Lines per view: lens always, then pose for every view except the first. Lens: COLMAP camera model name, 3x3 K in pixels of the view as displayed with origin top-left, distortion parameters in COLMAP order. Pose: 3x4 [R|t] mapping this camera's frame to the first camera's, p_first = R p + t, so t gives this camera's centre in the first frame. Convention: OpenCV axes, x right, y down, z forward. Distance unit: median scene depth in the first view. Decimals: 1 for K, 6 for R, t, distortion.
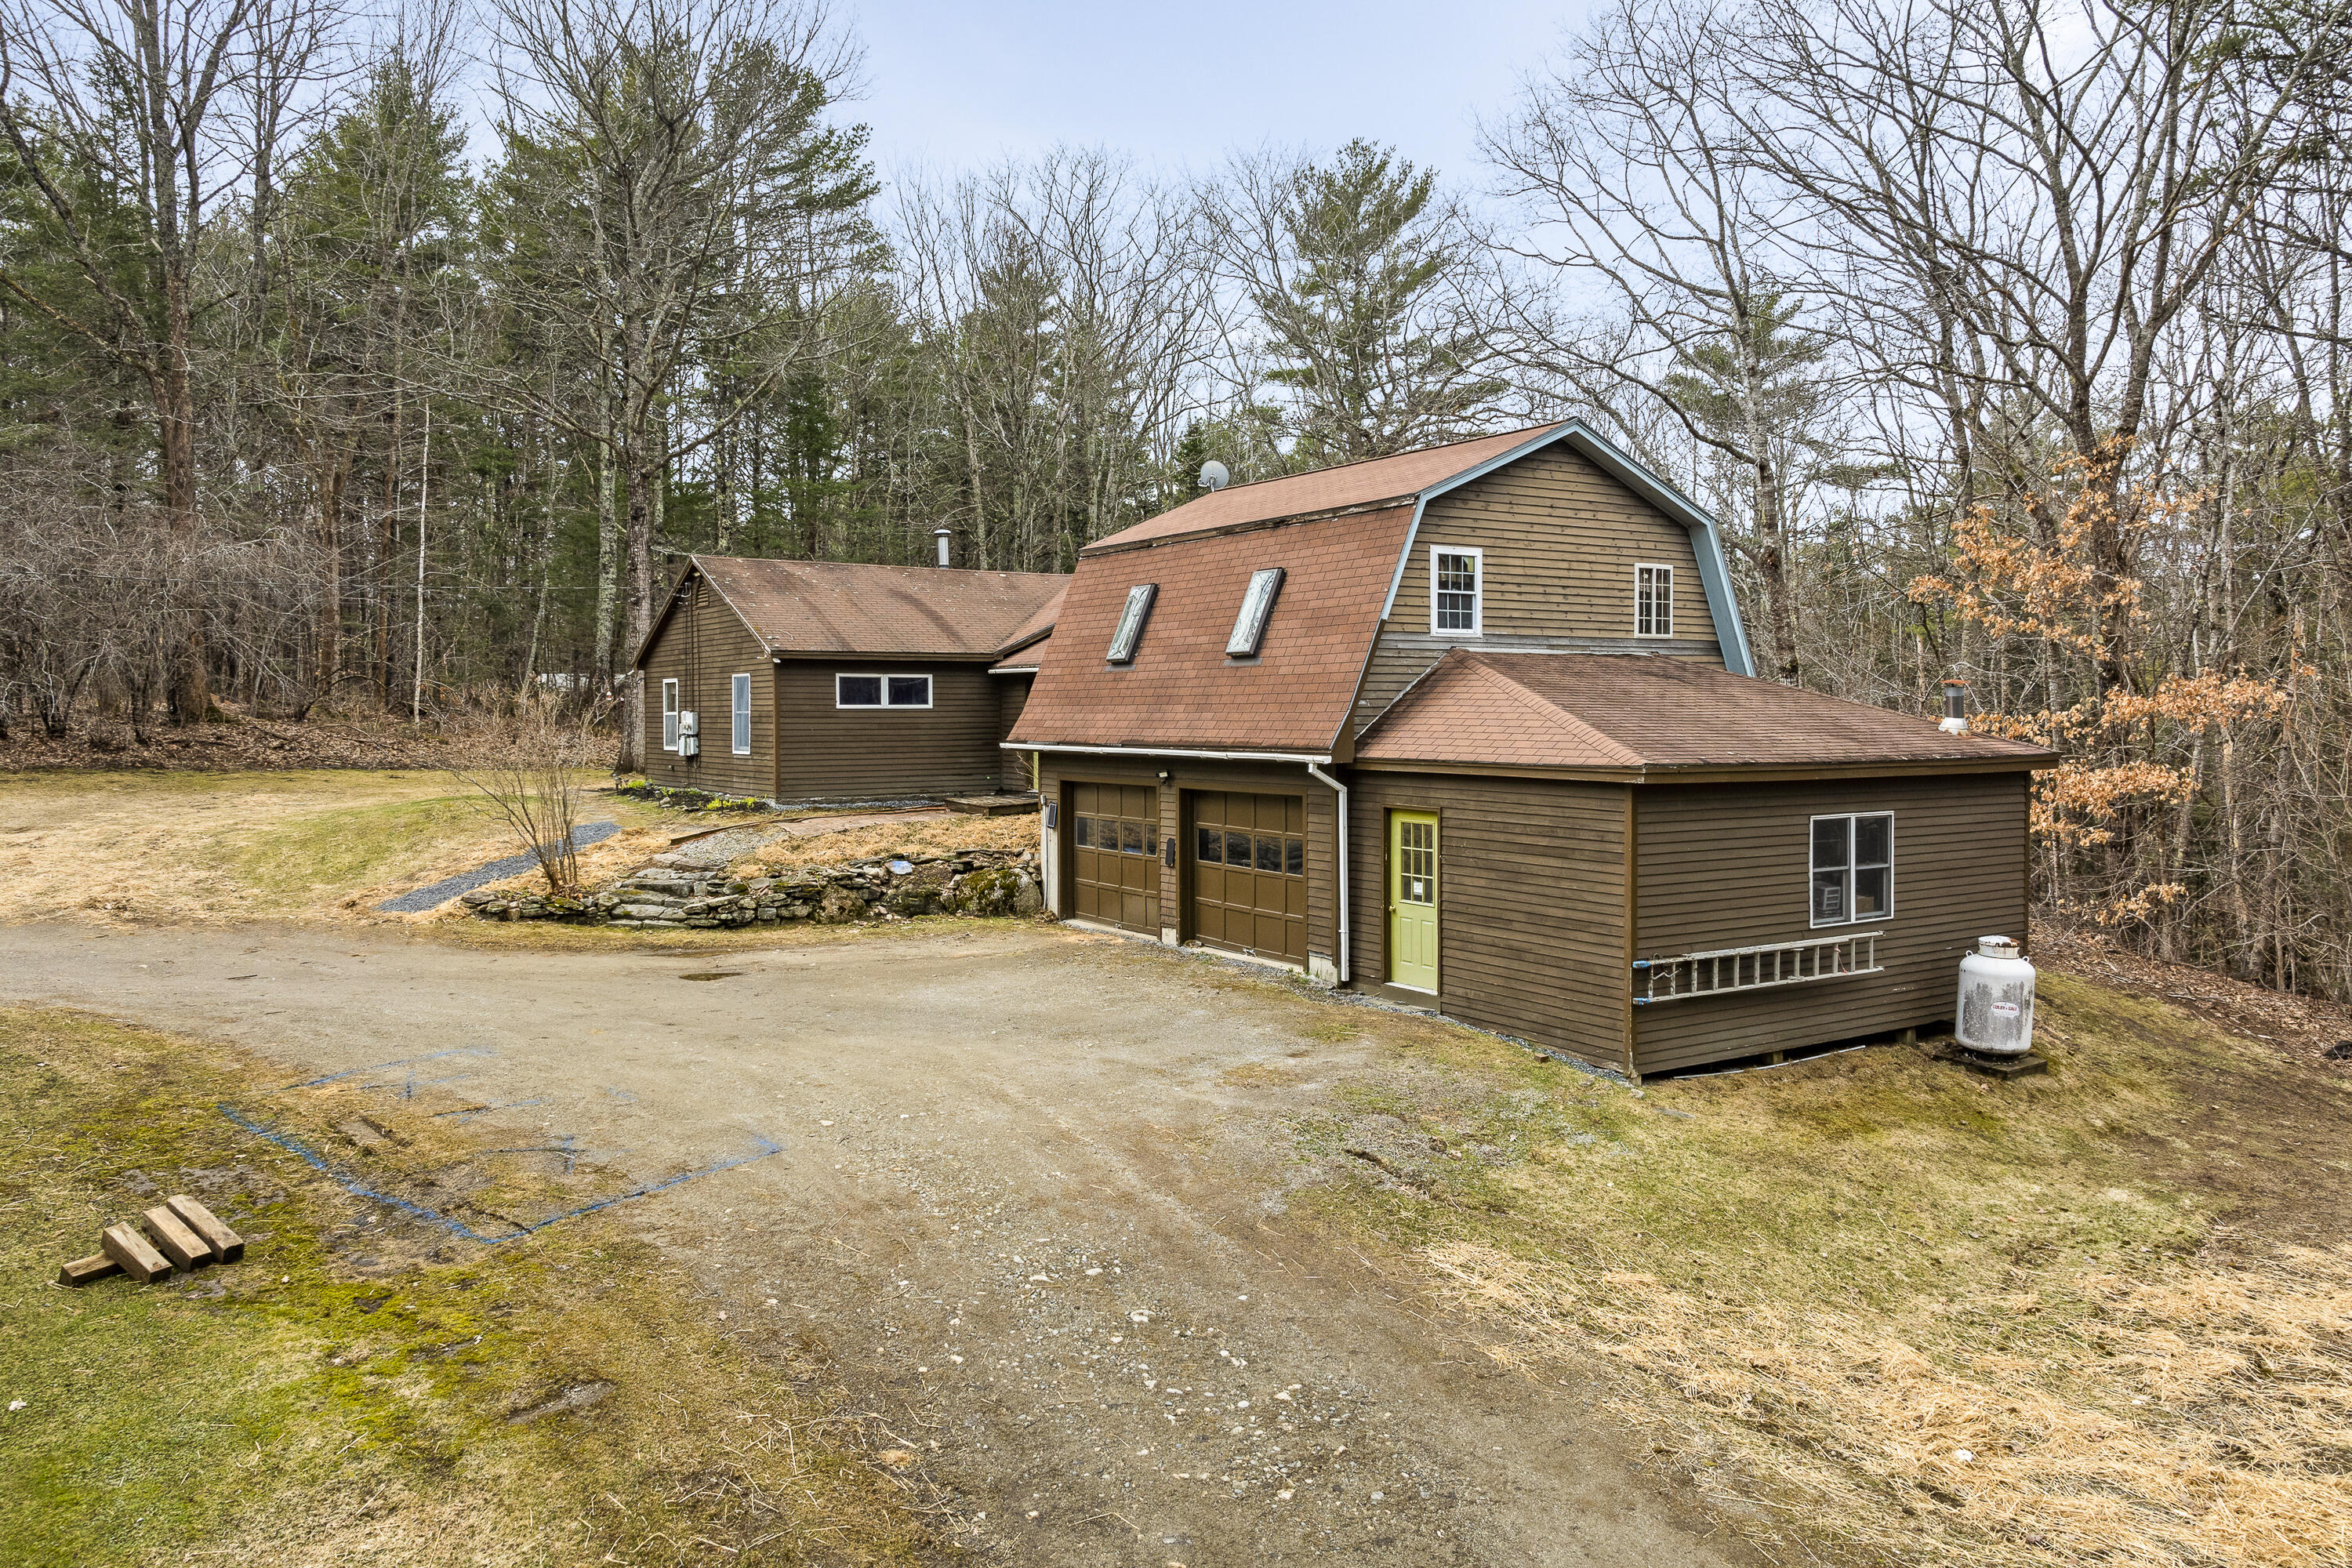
lens RADIAL K [[1637.8, 0, 1177.1], [0, 1637.8, 719.7], [0, 0, 1]] dist [0.009095, -0.003187]
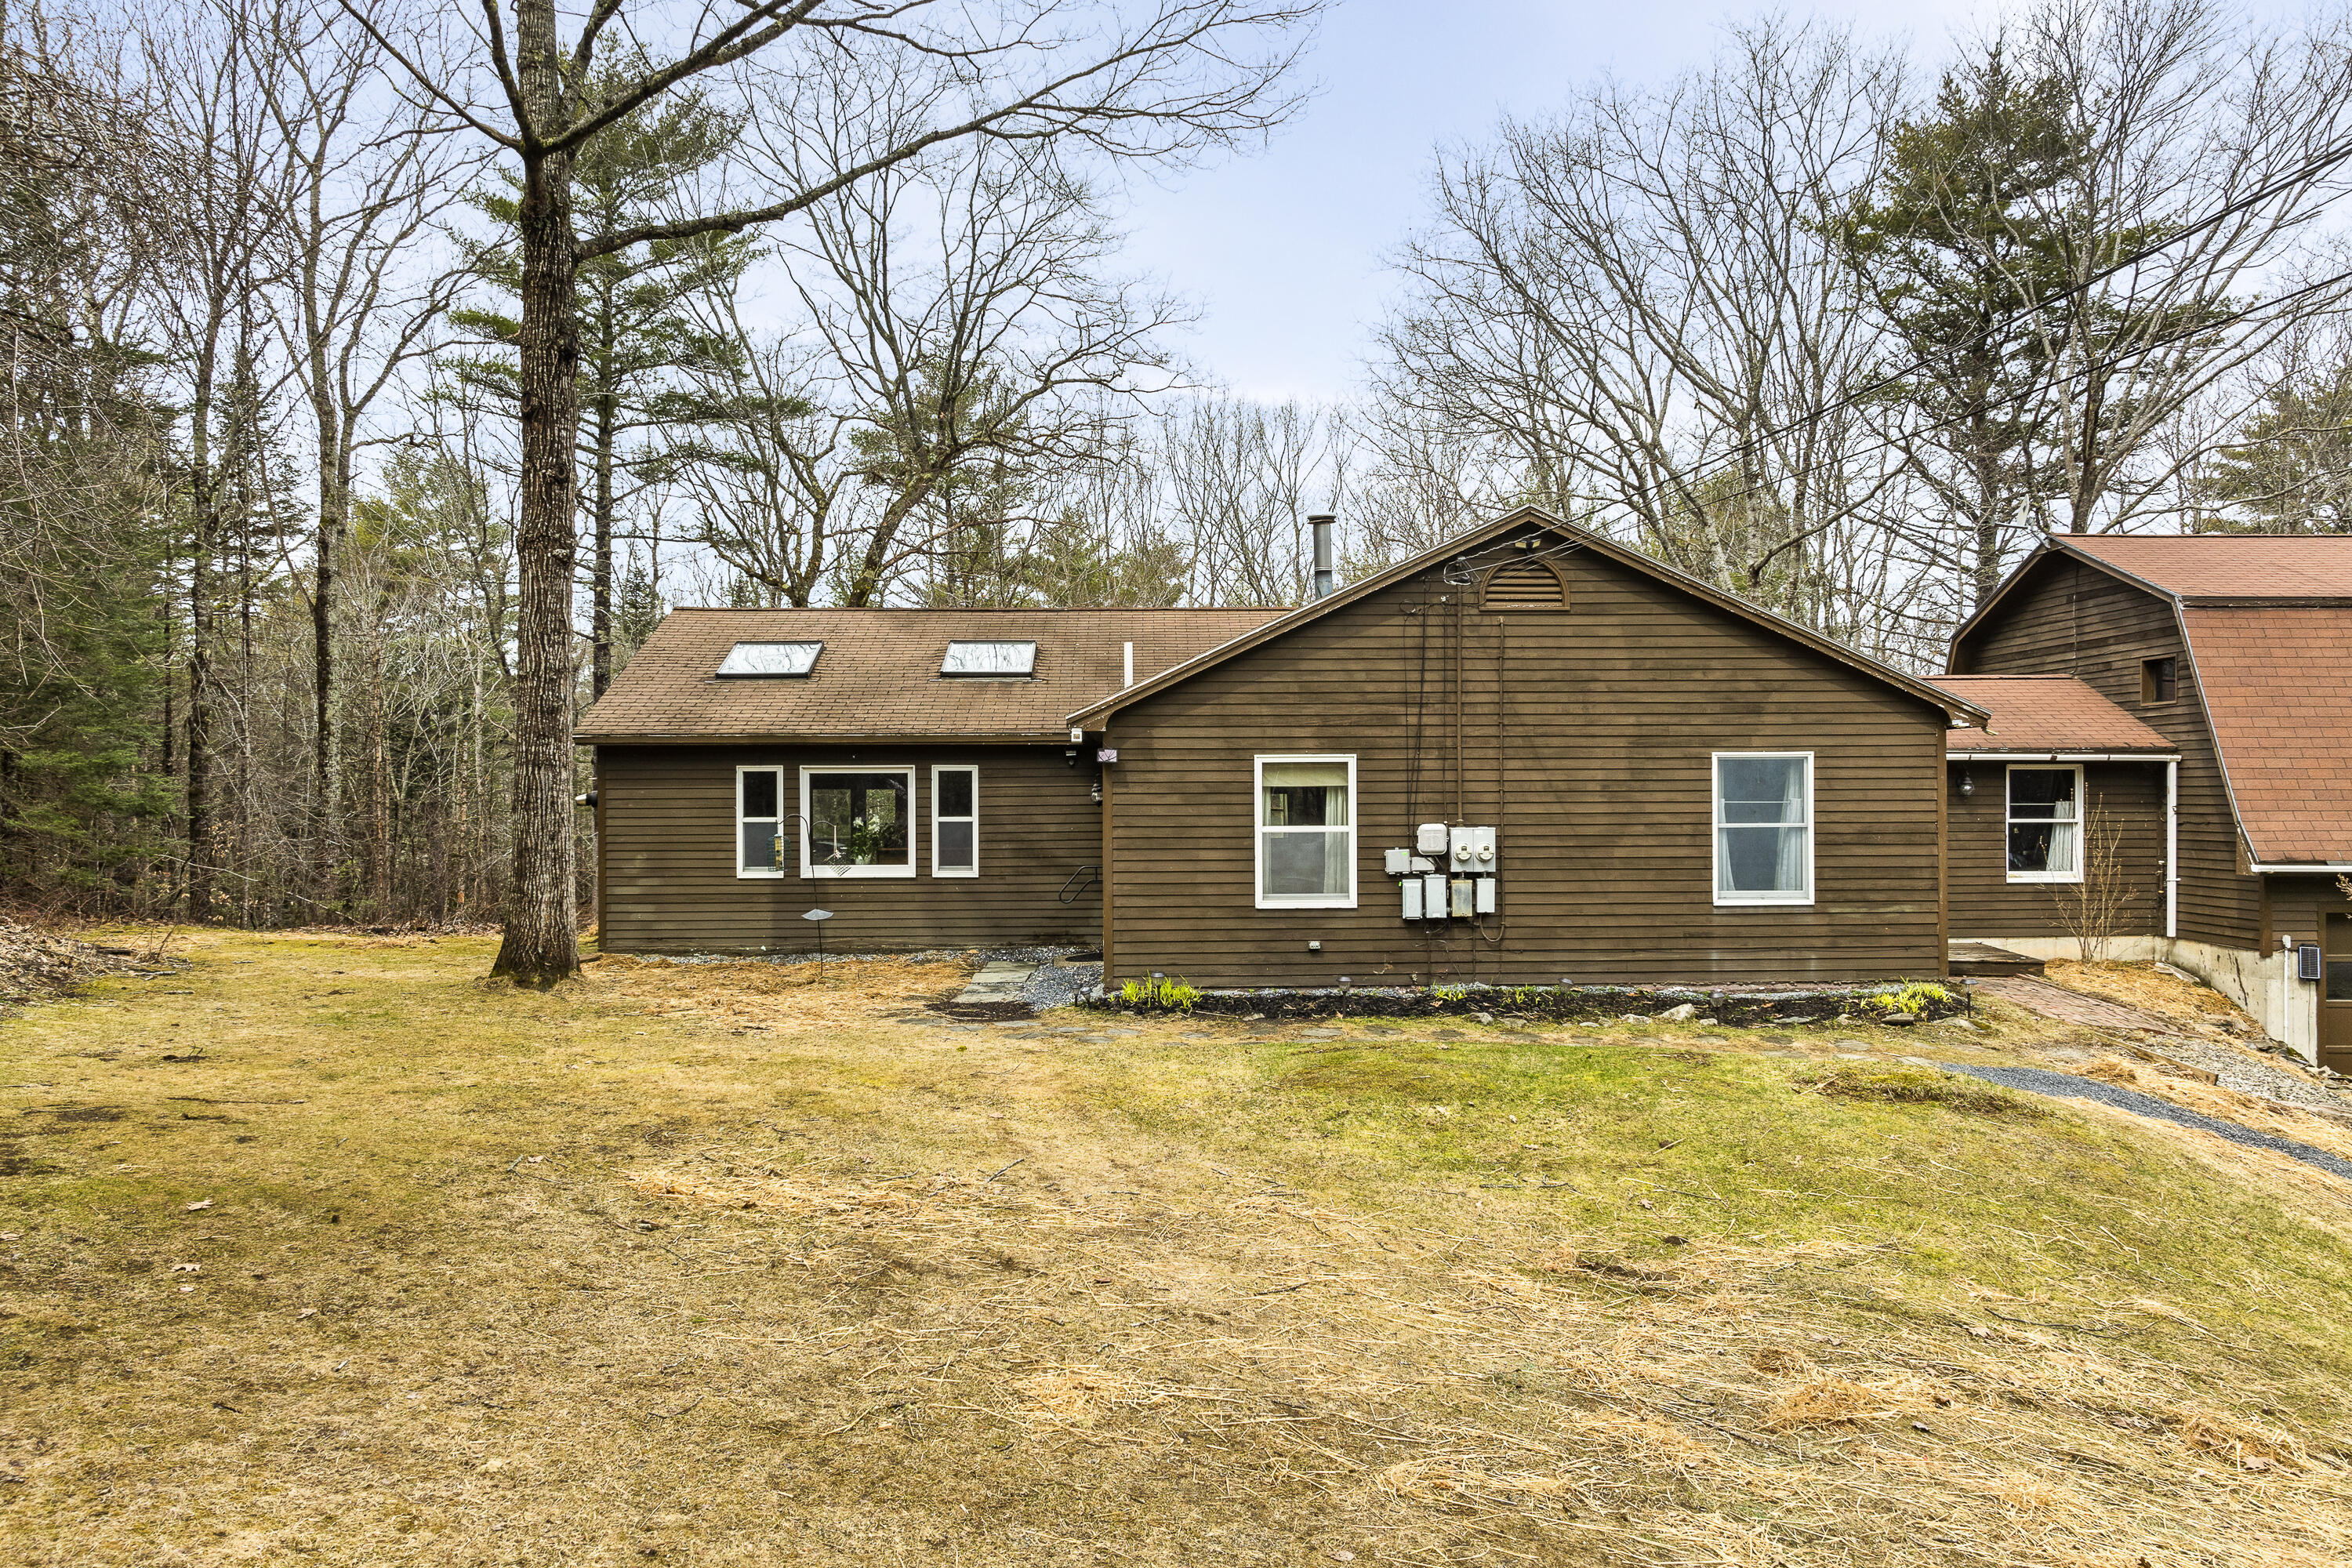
lens RADIAL K [[1627.5, 0, 1179.7], [0, 1627.5, 810.9], [0, 0, 1]] dist [0.002133, -0.000847]
pose [[0.531659, -0.005190, 0.846943, -0.991209], [0.006794, 0.999975, 0.001863, -0.013909], [-0.846931, 0.004763, 0.531681, 1.087434]]
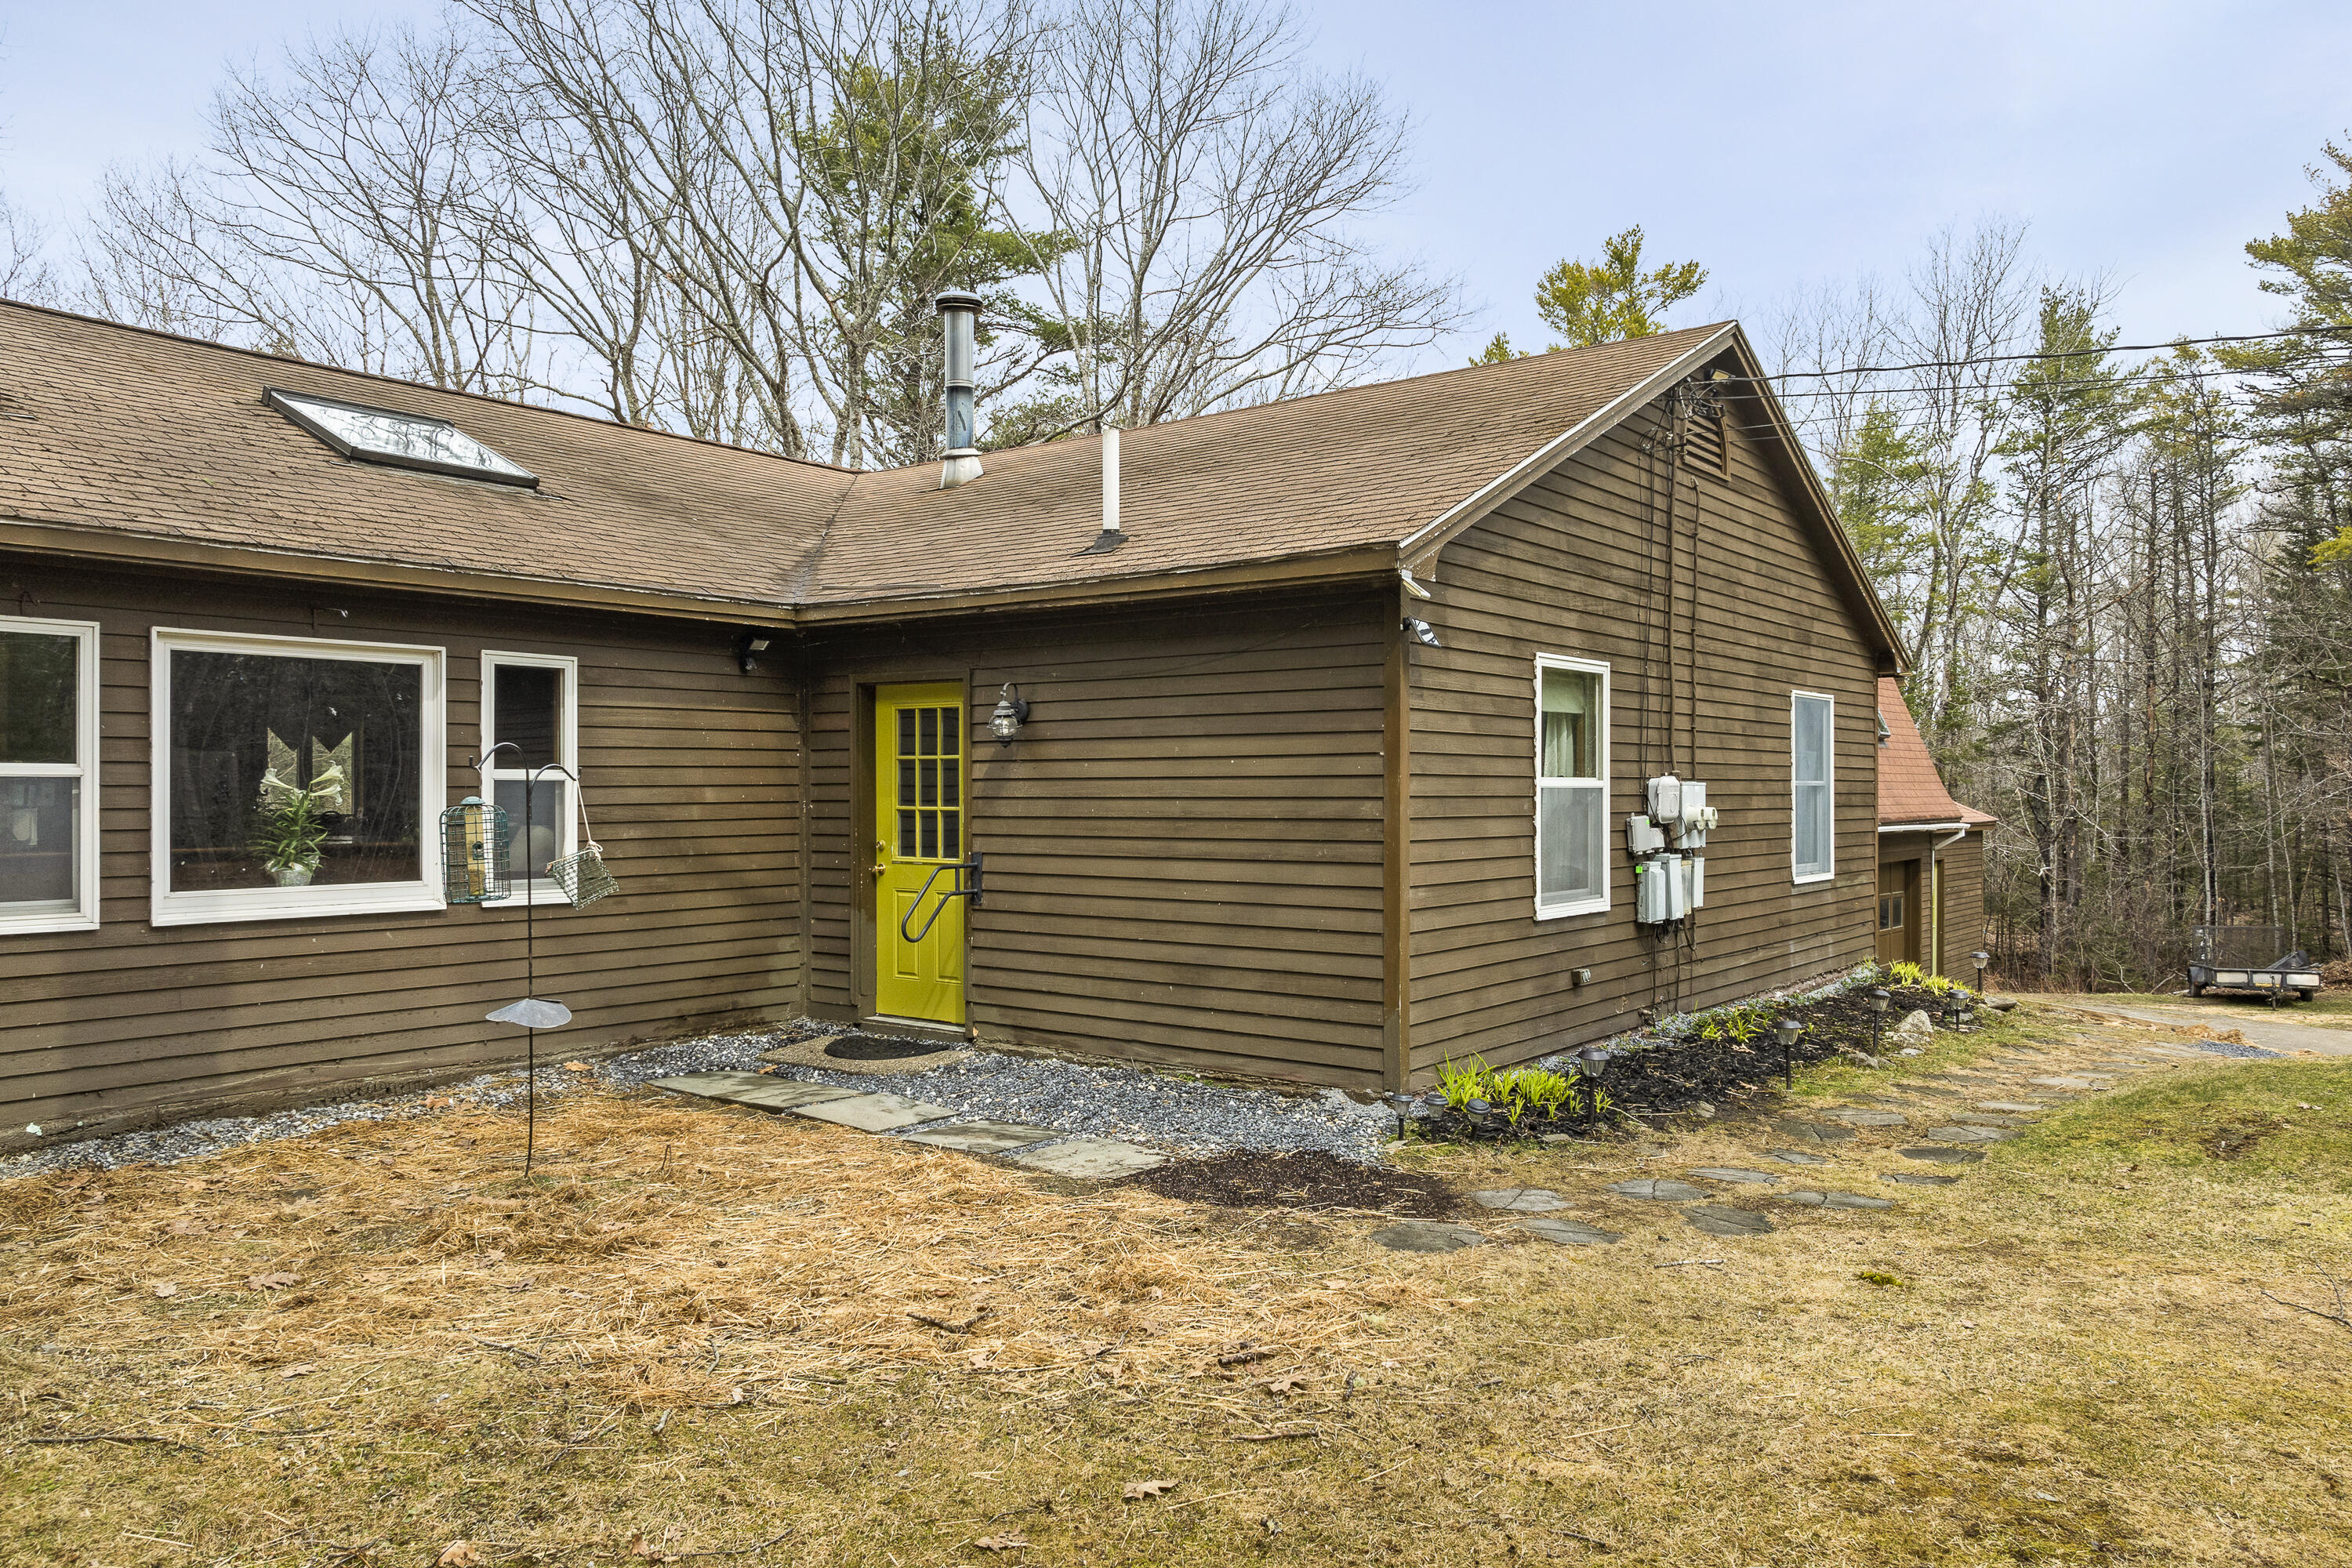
lens RADIAL K [[1645.7, 0, 1179.8], [0, 1645.7, 820.5], [0, 0, 1]] dist [0.001416, -0.004996]
pose [[-0.322425, -0.010882, 0.946532, -0.758606], [0.008795, 0.999856, 0.014491, -0.002933], [-0.946554, 0.012997, -0.322283, 1.592457]]
